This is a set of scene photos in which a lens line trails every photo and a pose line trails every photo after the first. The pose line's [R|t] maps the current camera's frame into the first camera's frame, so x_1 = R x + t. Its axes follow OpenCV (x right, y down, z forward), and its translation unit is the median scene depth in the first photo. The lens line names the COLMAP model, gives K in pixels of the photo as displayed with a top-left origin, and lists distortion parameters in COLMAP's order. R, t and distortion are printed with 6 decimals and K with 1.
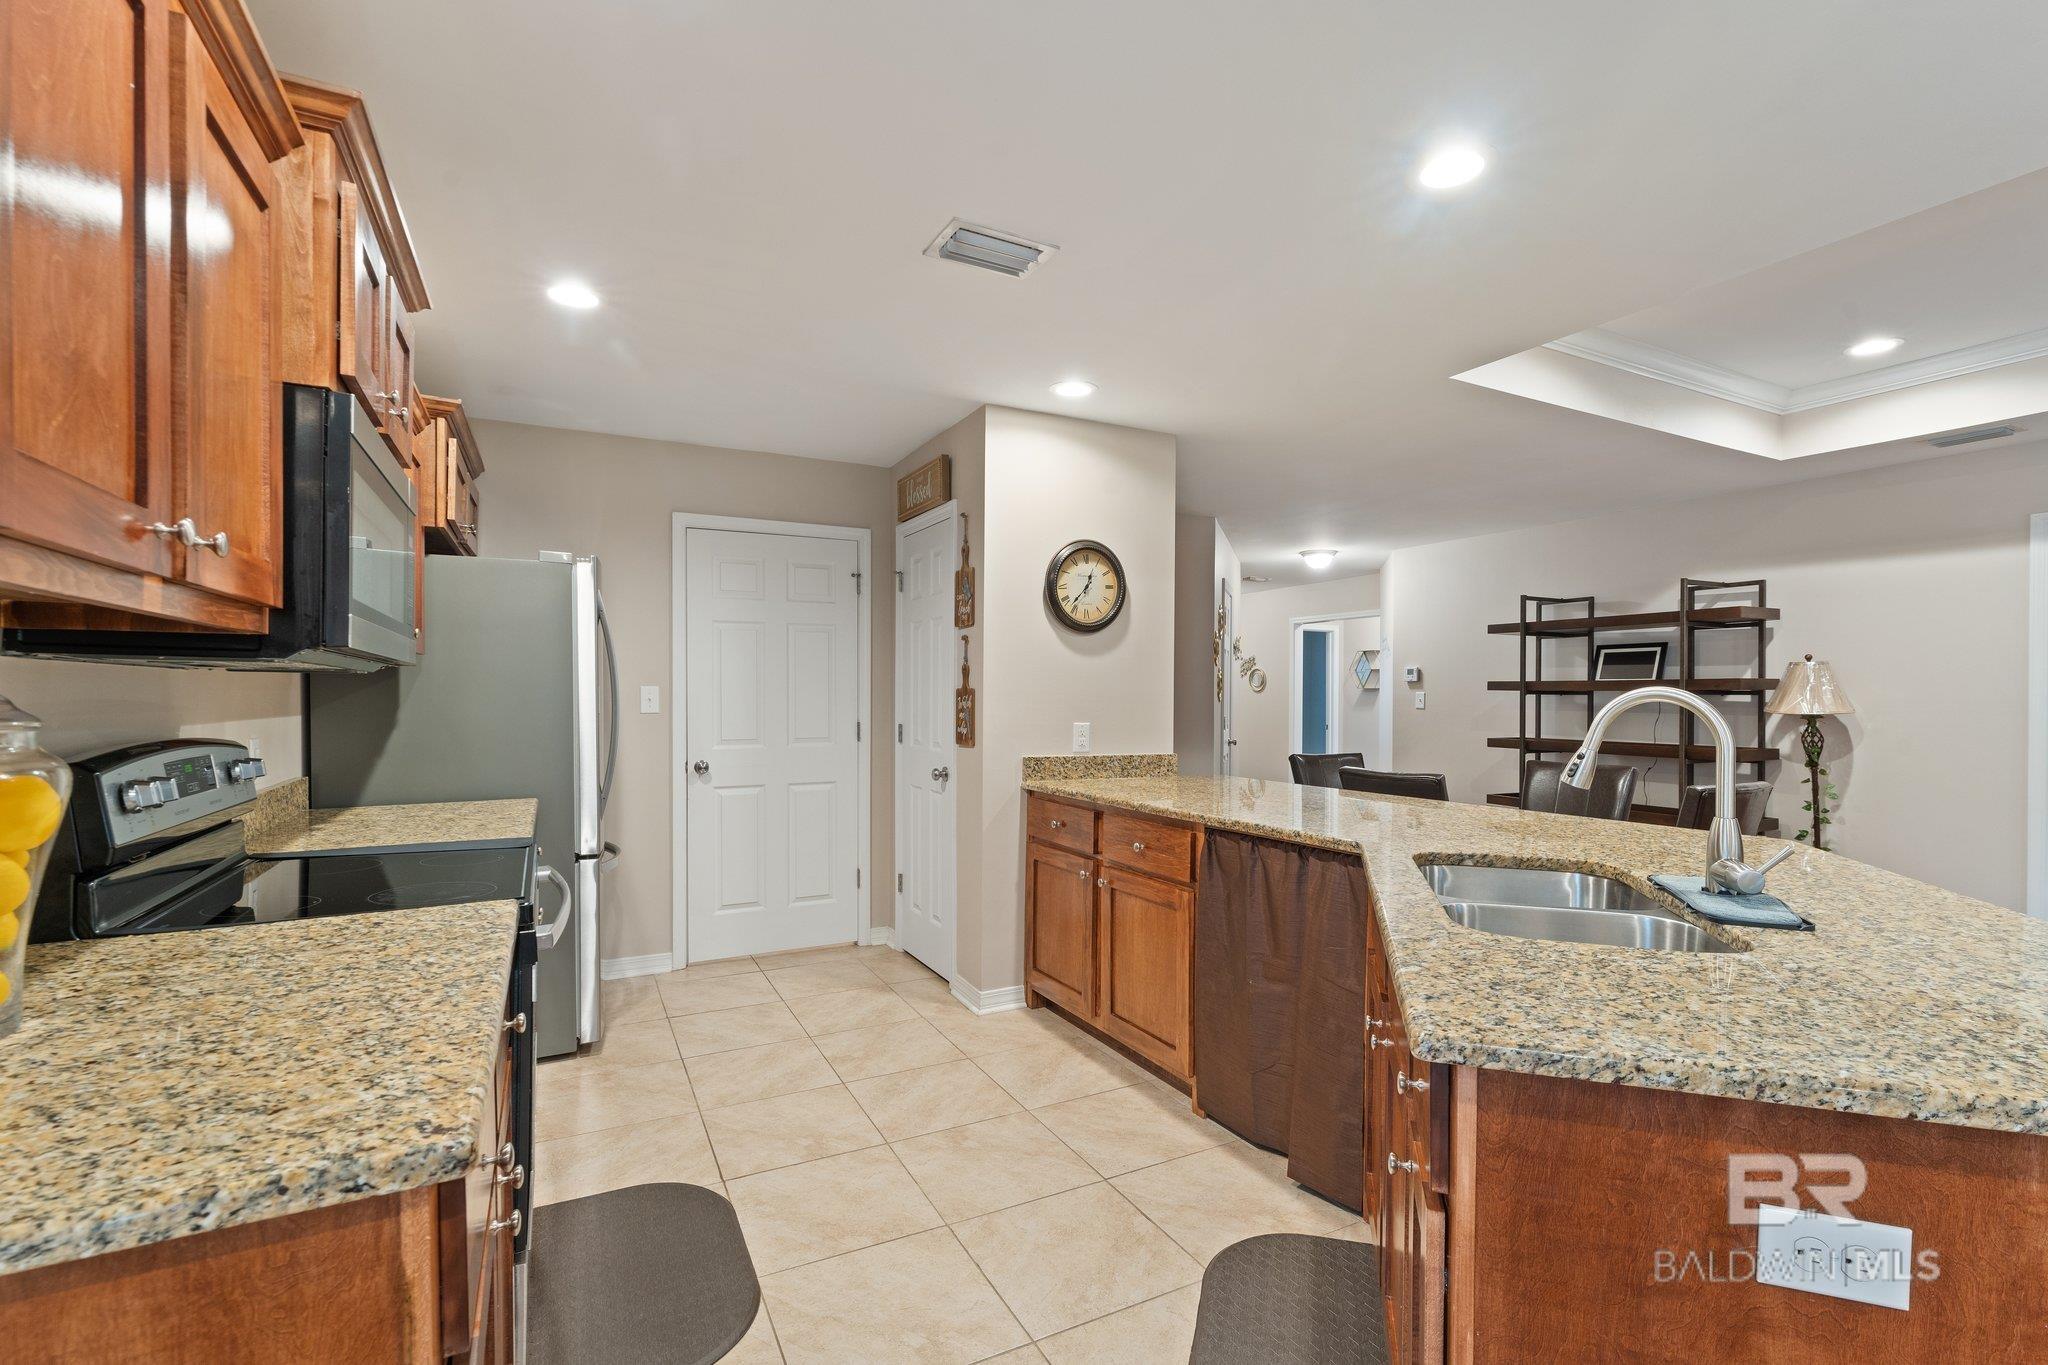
lens RADIAL K [[906.6, 0, 1023.1], [0, 906.6, 704.7], [0, 0, 1]] dist [-0.001001, 0.000277]
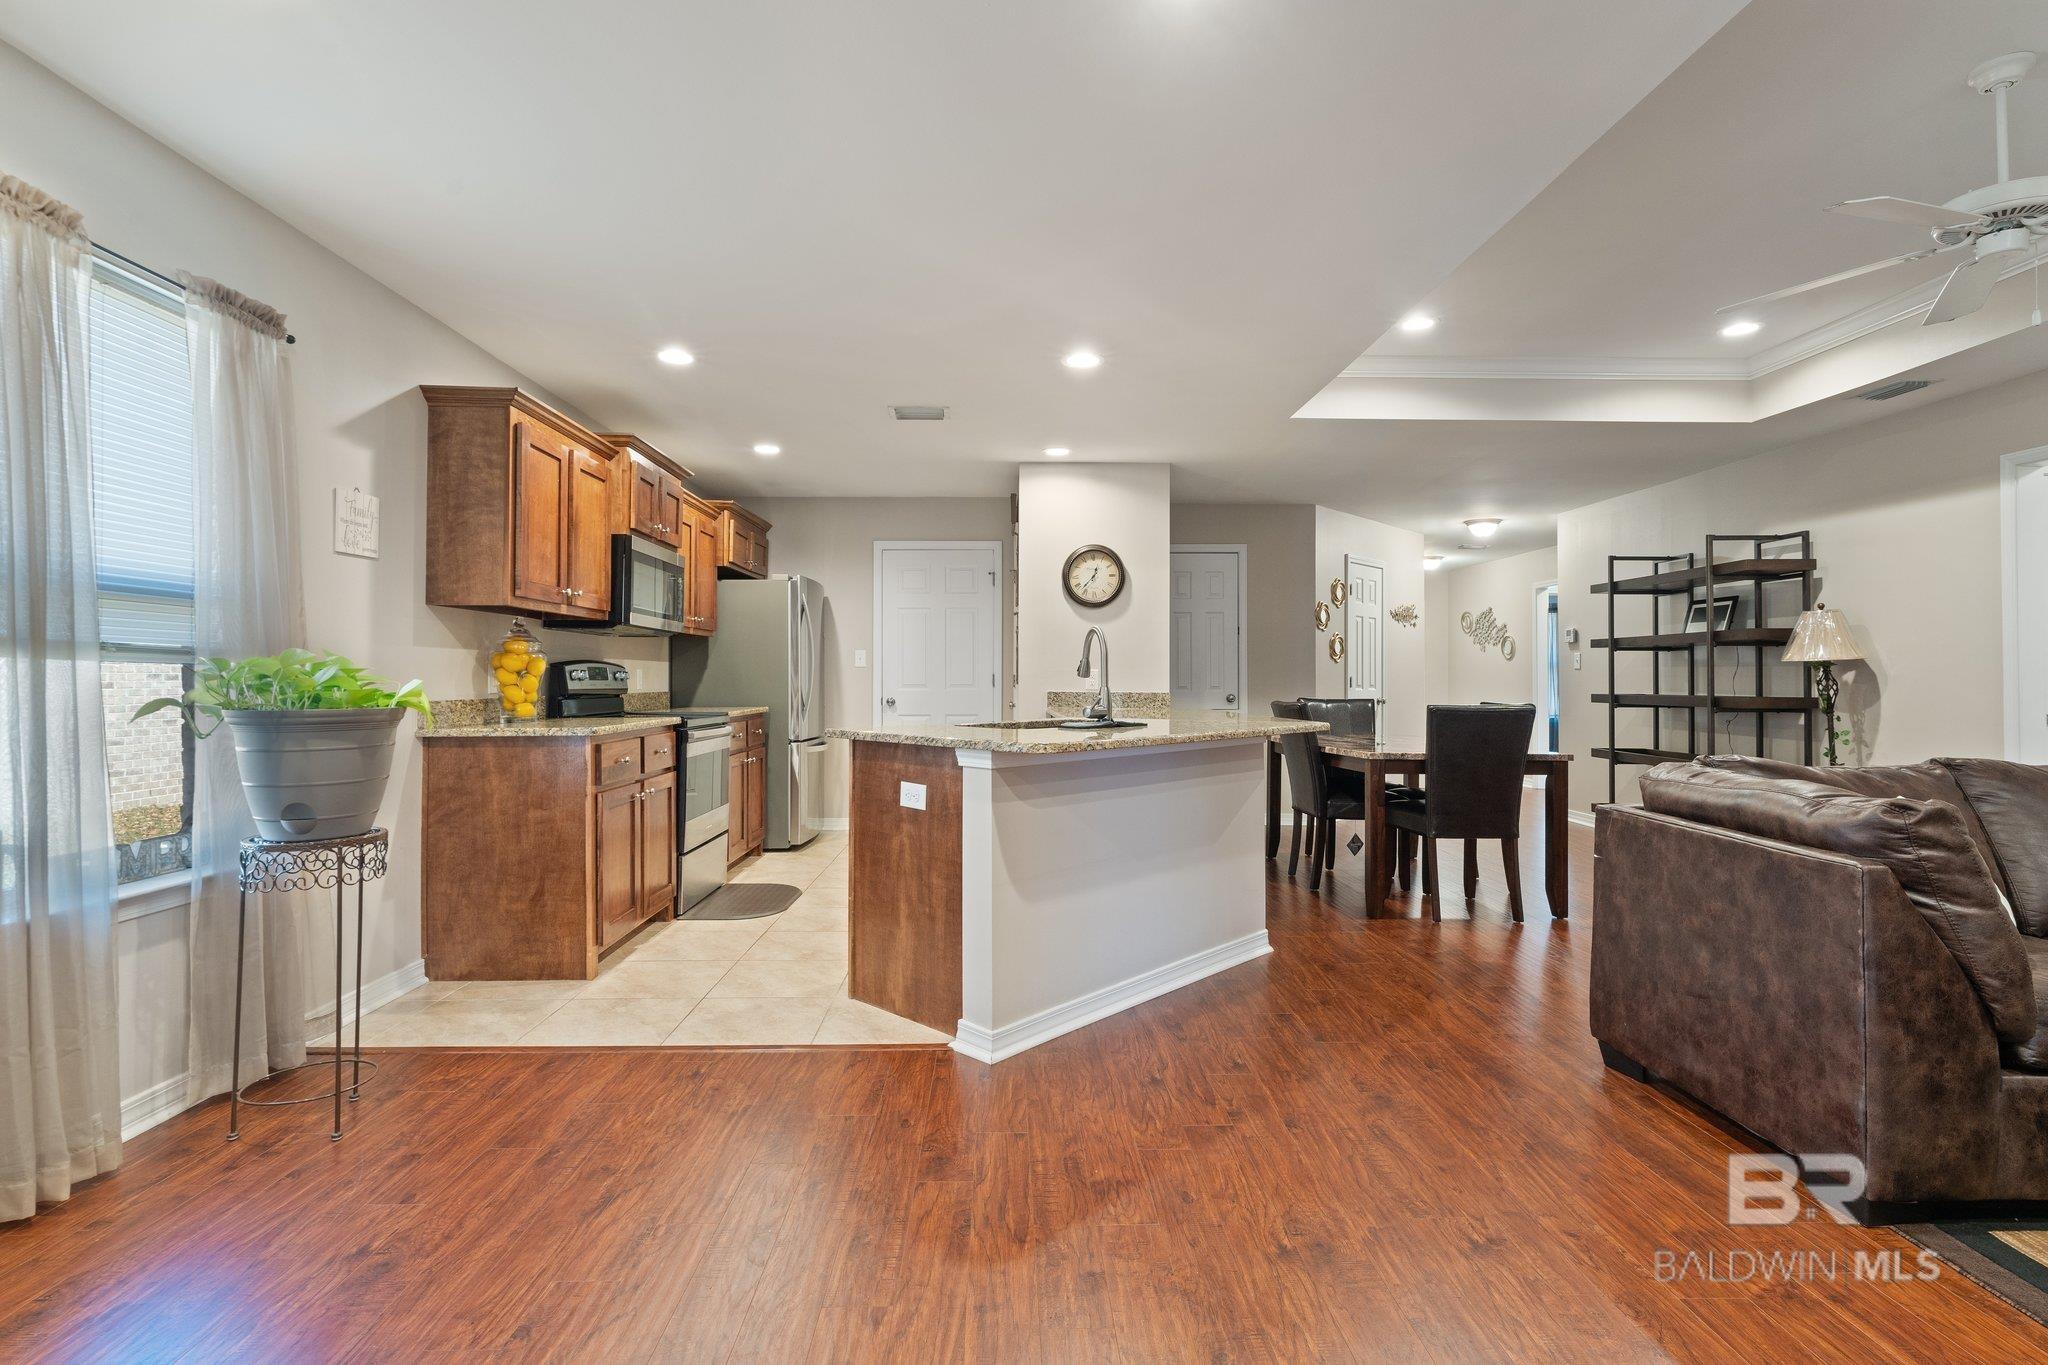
lens RADIAL K [[981.4, 0, 1017.2], [0, 981.4, 667.5], [0, 0, 1]] dist [-0.001749, 0.000455]
pose [[0.896733, -0.008413, -0.442493, 0.700292], [-0.002623, 0.999701, -0.024324, 0.059491], [0.442565, 0.022973, 0.896442, -0.501349]]
